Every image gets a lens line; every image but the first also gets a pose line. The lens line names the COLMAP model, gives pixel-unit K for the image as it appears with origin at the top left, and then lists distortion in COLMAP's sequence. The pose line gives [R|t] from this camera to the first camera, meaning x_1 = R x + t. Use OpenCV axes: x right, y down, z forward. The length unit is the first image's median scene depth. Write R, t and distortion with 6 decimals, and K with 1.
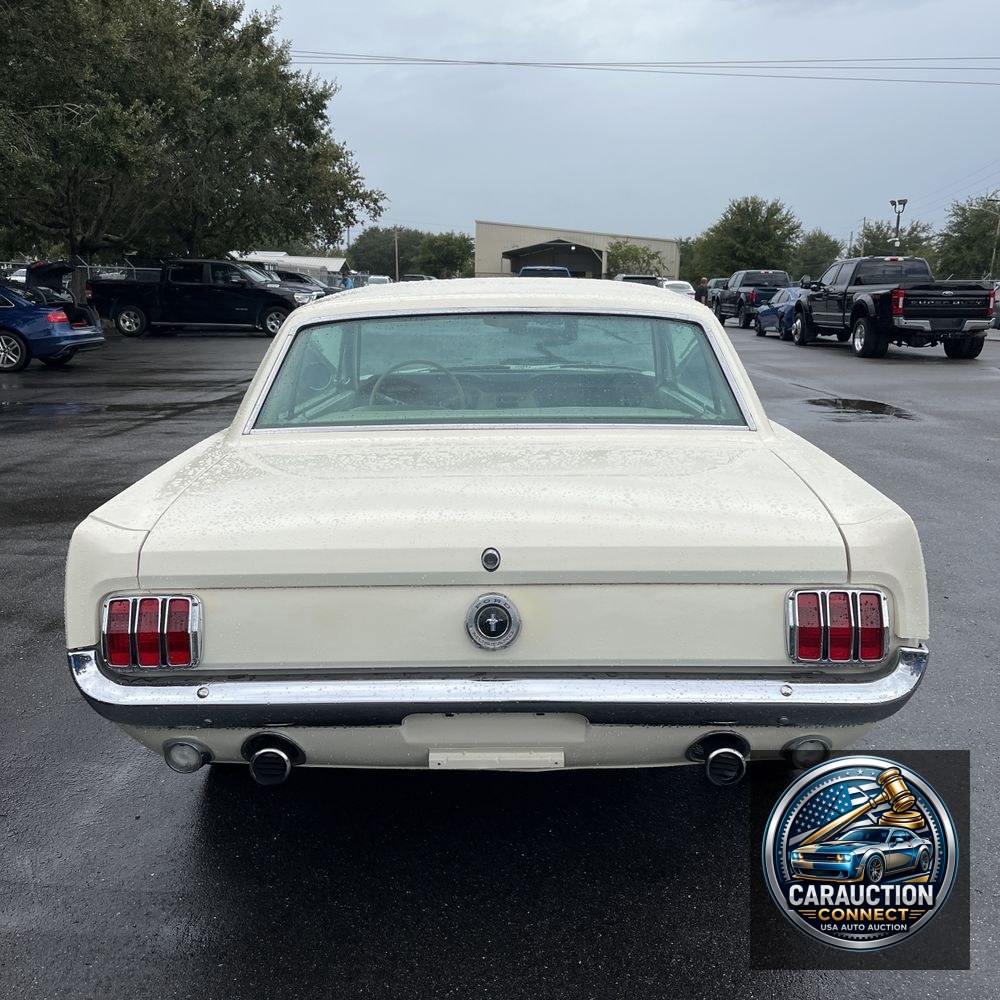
lens RADIAL K [[1027.1, 0, 498.3], [0, 1027.1, 501.3], [0, 0, 1]] dist [0.035458, -0.039534]
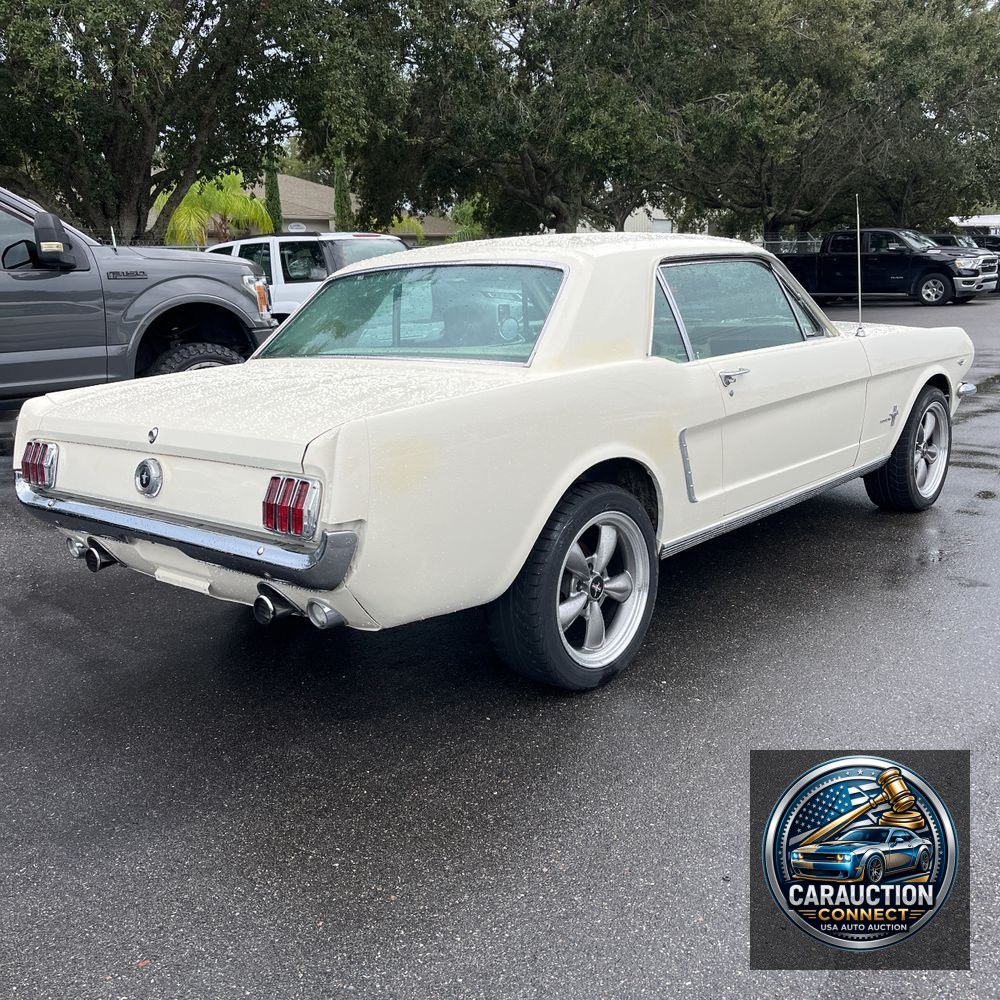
lens RADIAL K [[1027.1, 0, 498.3], [0, 1027.1, 501.3], [0, 0, 1]] dist [0.035458, -0.039534]
pose [[0.754506, 0.111896, -0.646683, 0.733874], [-0.096347, 0.993567, 0.059506, 0.008756], [0.649182, 0.017408, 0.760434, 0.116011]]
